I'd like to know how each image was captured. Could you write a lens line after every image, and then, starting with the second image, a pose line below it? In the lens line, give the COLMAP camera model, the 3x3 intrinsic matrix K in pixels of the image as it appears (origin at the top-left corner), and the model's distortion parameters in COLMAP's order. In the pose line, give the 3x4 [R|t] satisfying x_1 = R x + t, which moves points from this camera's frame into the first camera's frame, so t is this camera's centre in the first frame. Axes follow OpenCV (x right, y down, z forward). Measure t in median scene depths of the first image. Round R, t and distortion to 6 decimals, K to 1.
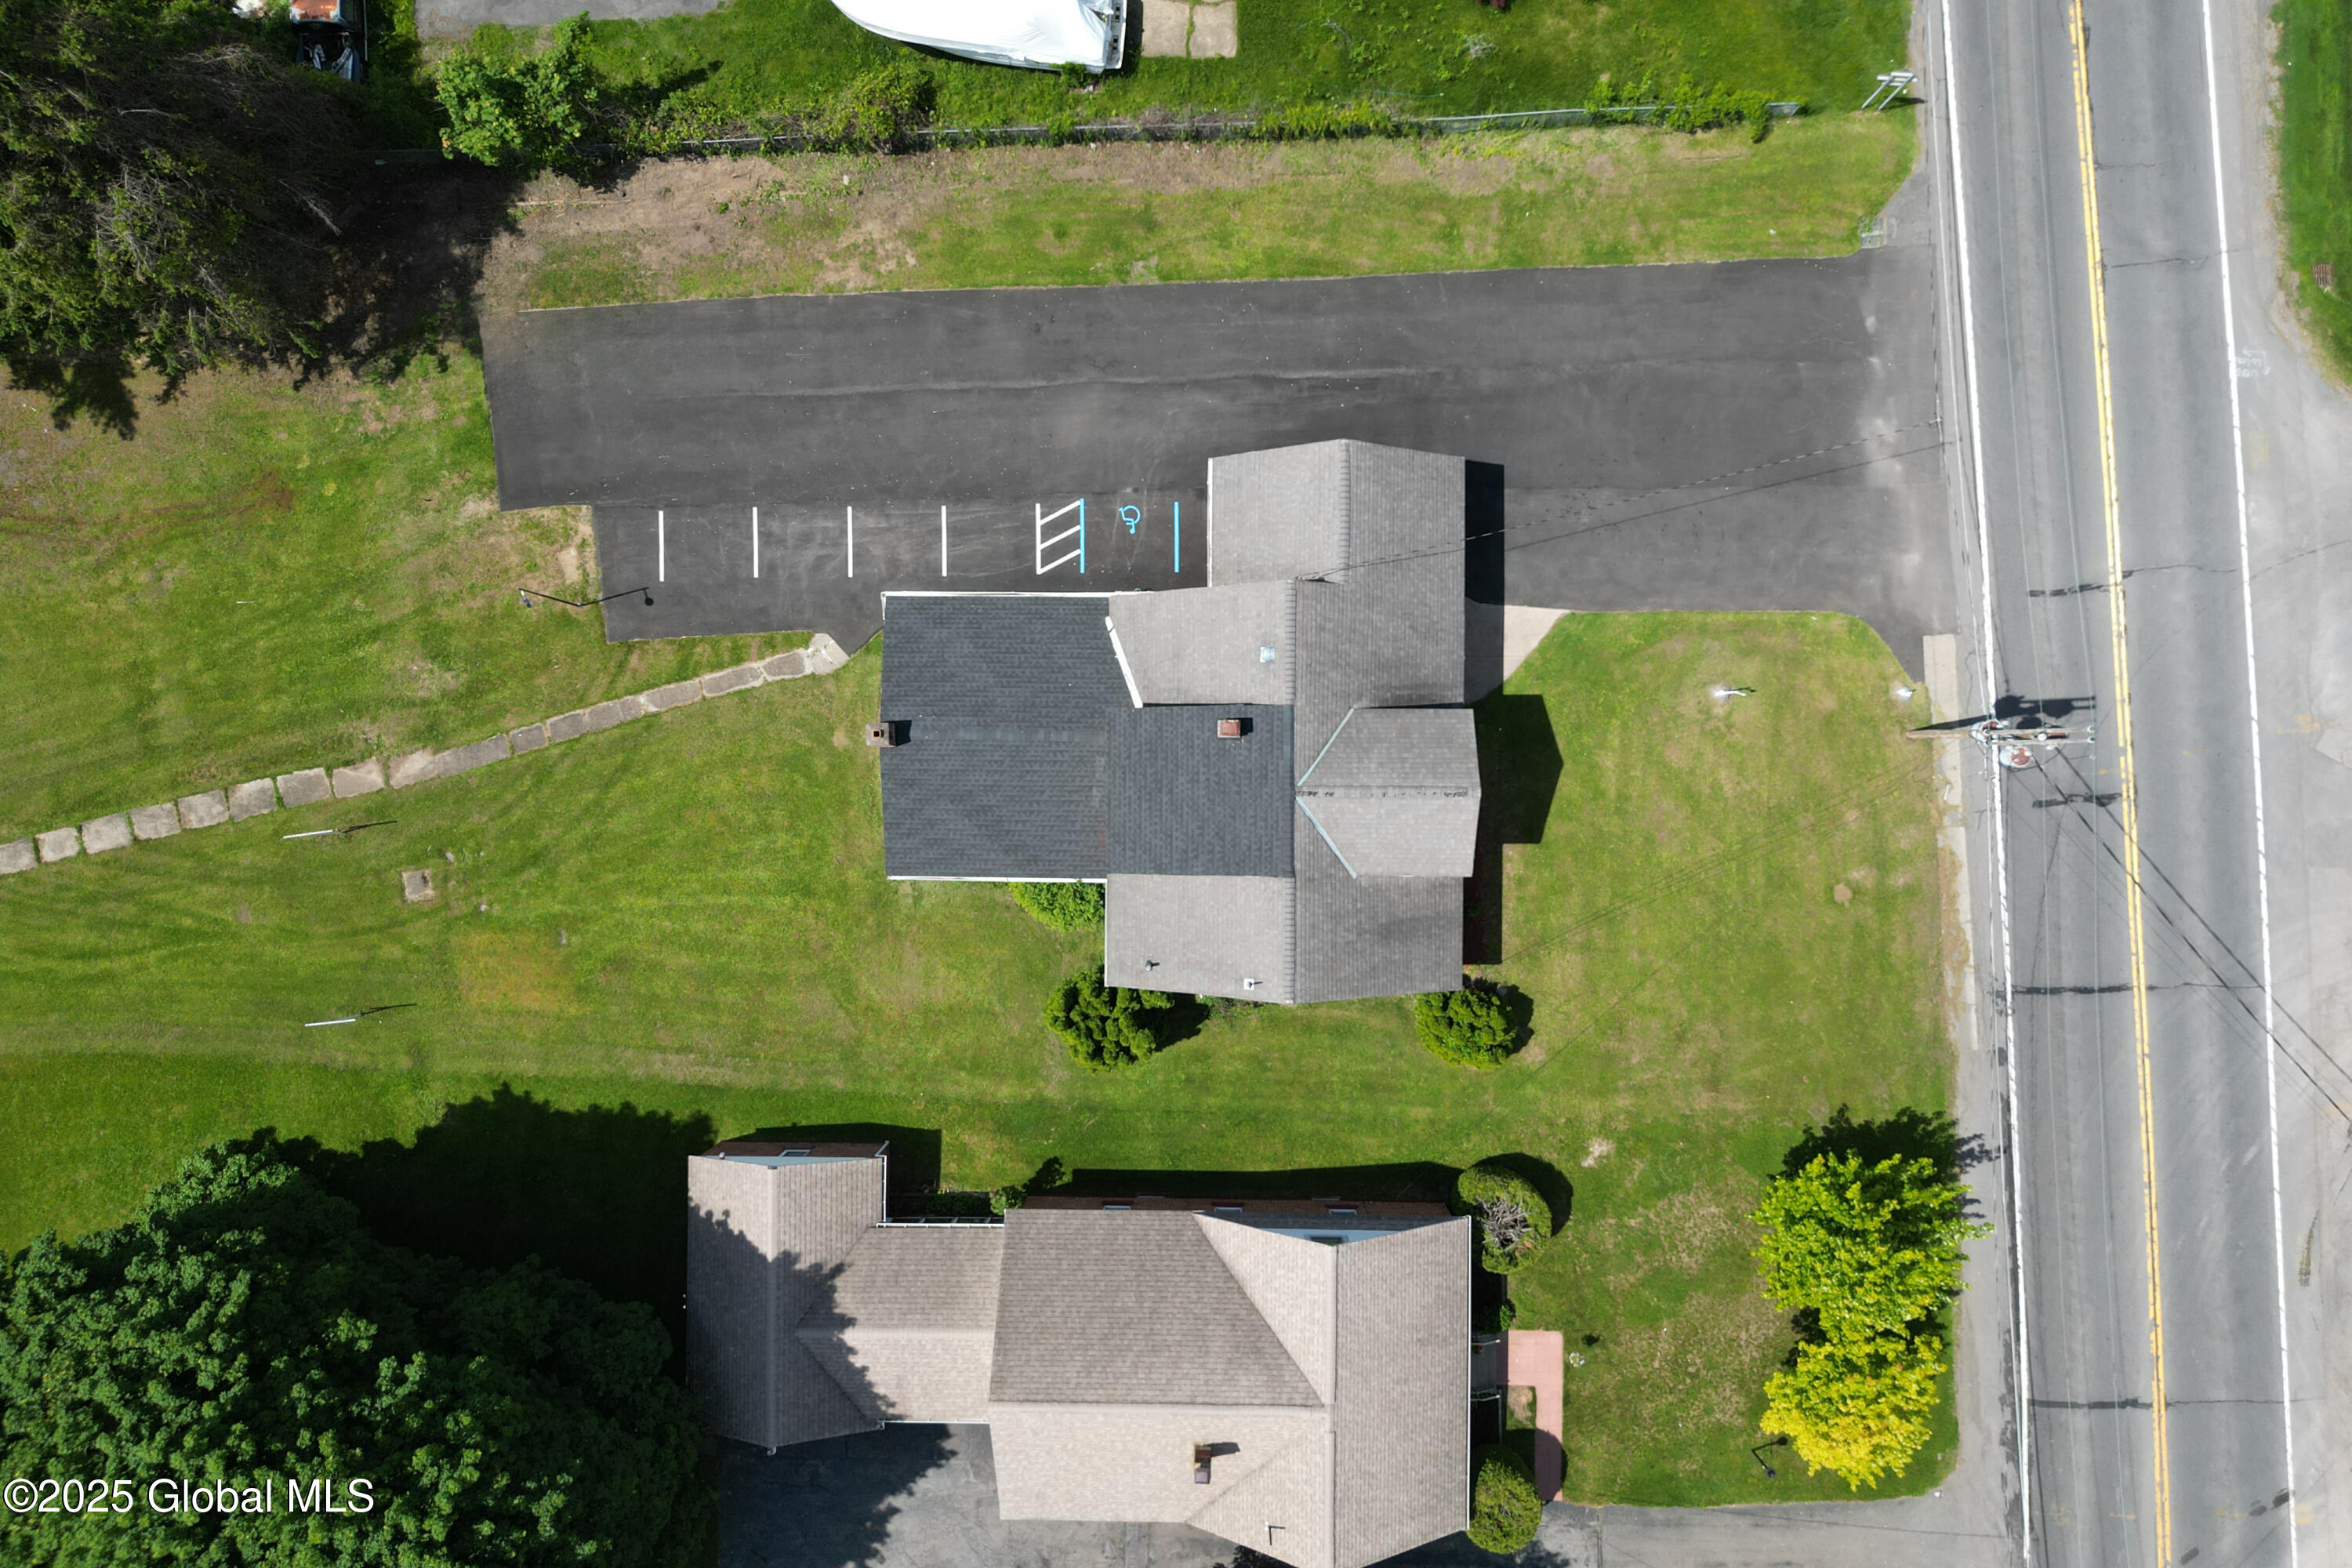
lens RADIAL K [[1648.7, 0, 1176.0], [0, 1648.7, 784.0], [0, 0, 1]] dist [0.053246, -0.053770]
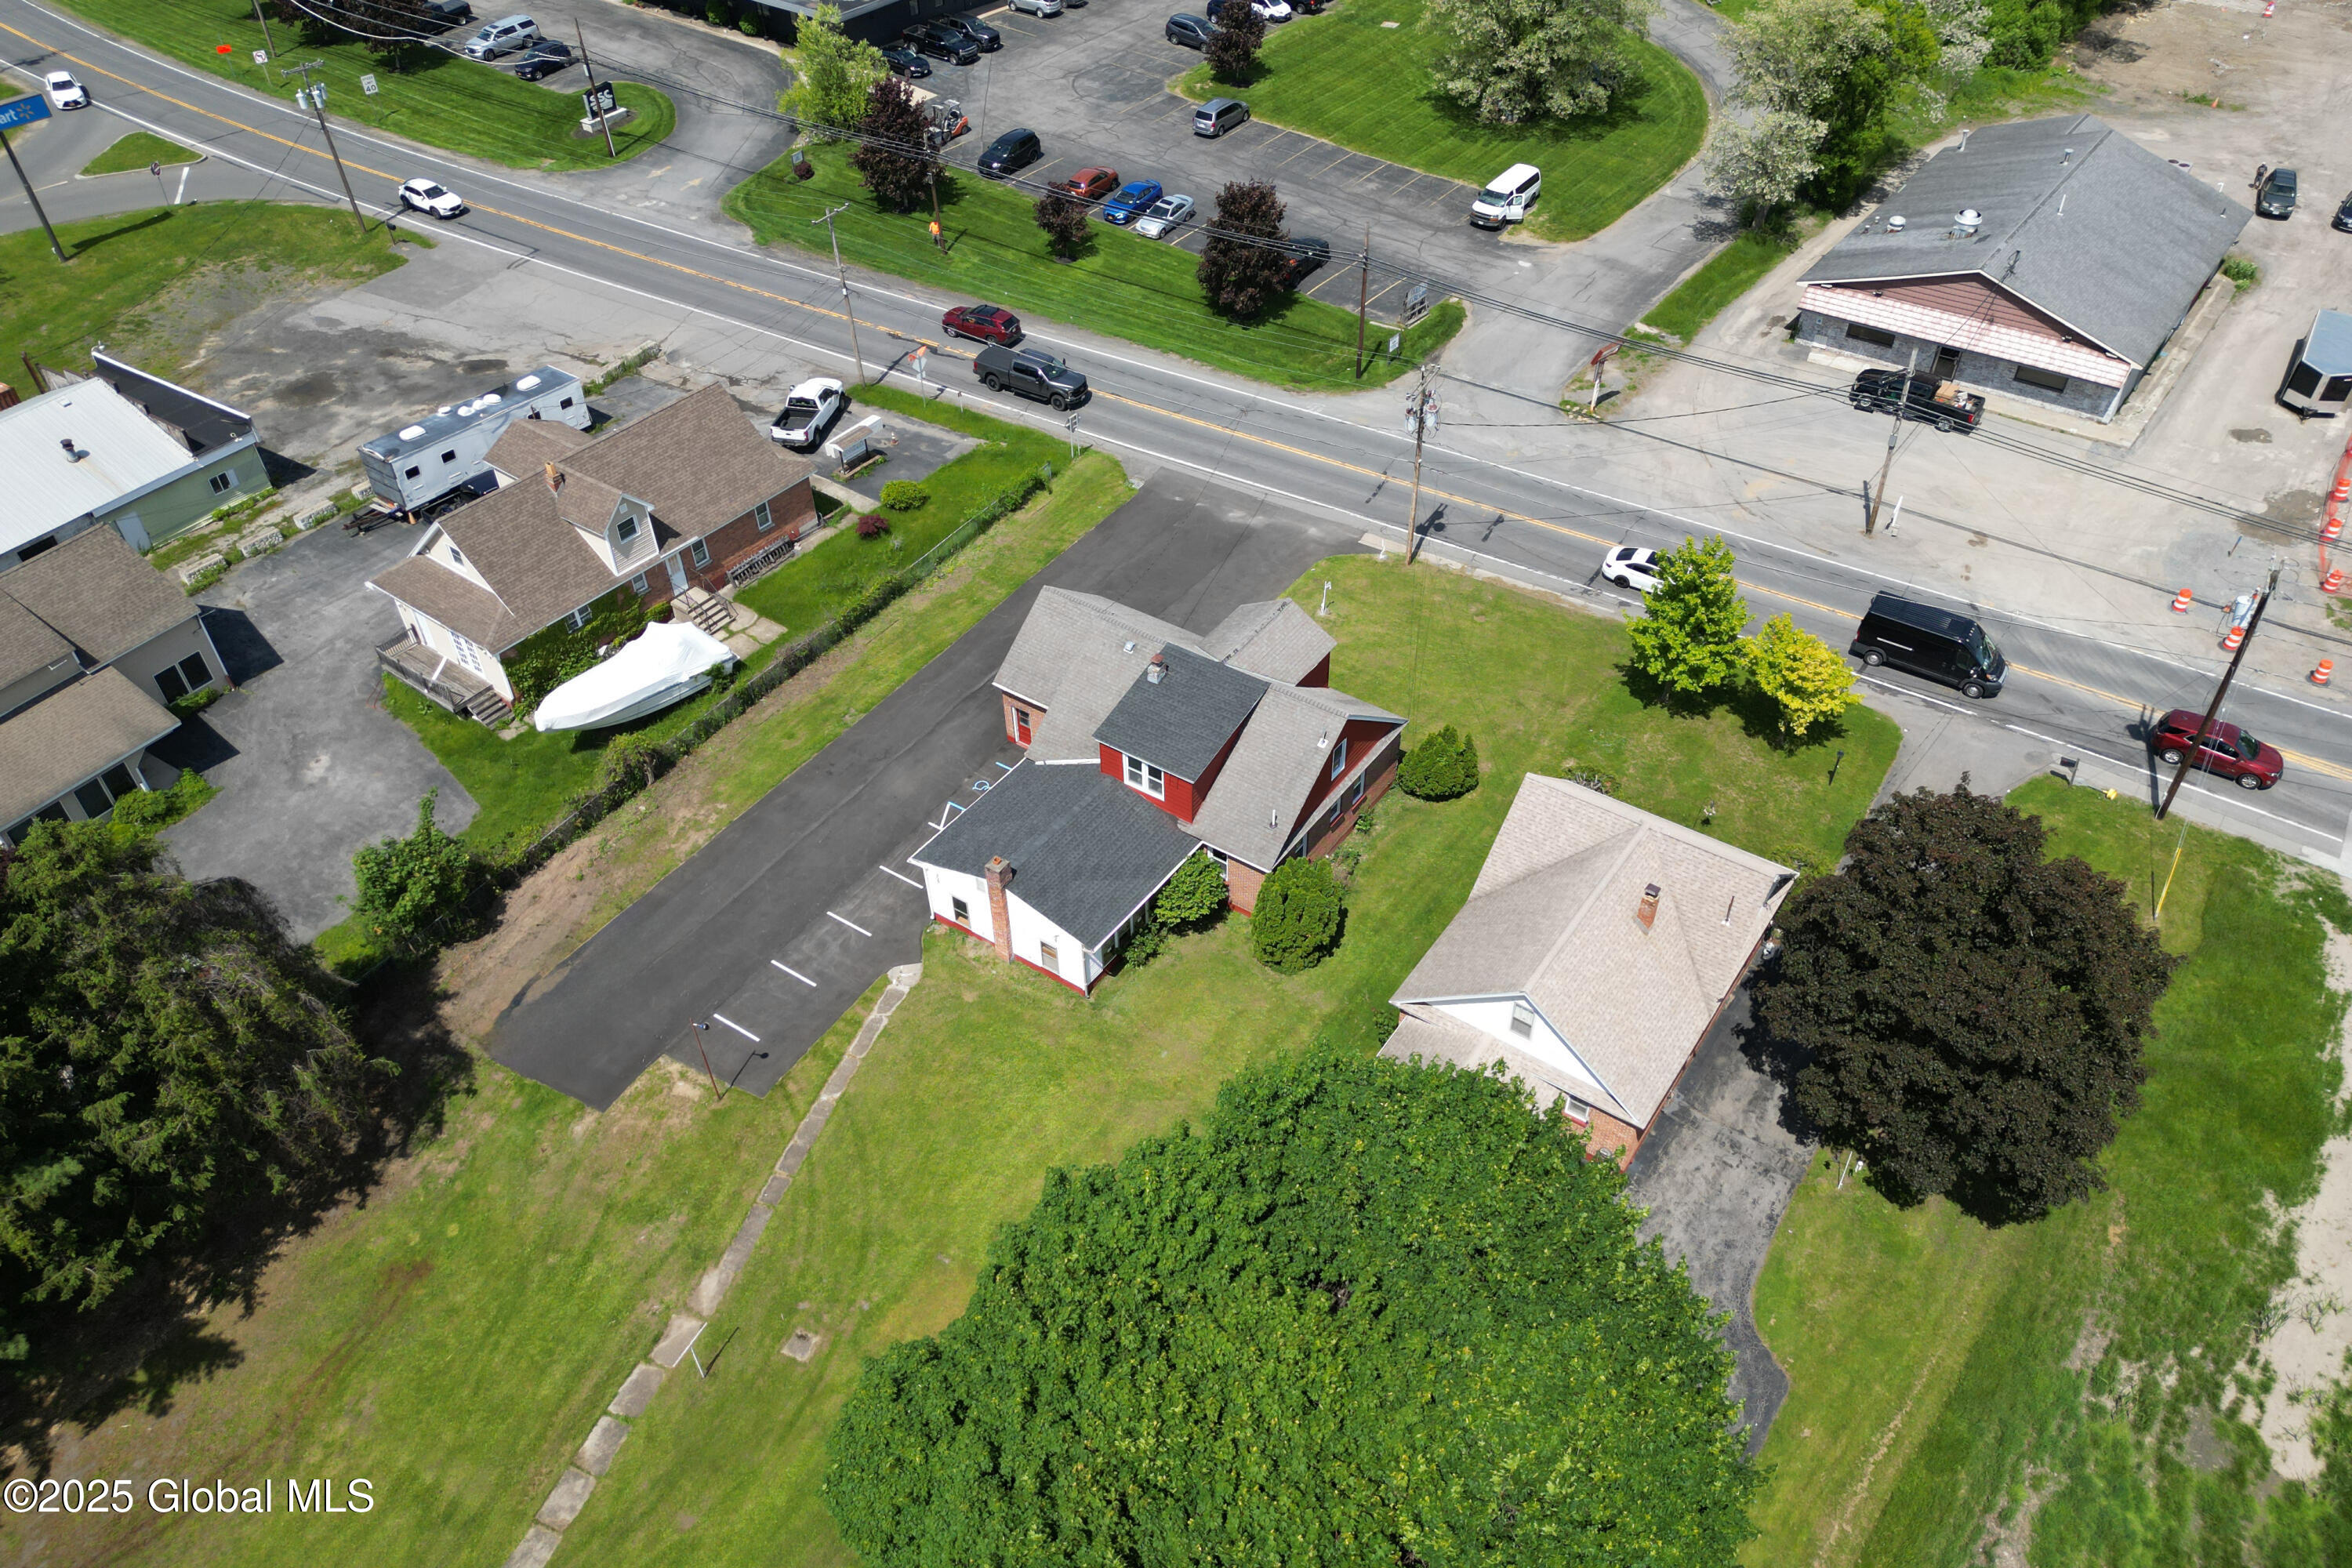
lens RADIAL K [[1648.7, 0, 1176.0], [0, 1648.7, 784.0], [0, 0, 1]] dist [0.053246, -0.053770]
pose [[0.567323, -0.539721, 0.621969, -0.764098], [0.823492, 0.373961, -0.426631, 0.531592], [-0.002330, 0.754224, 0.656613, 0.132280]]
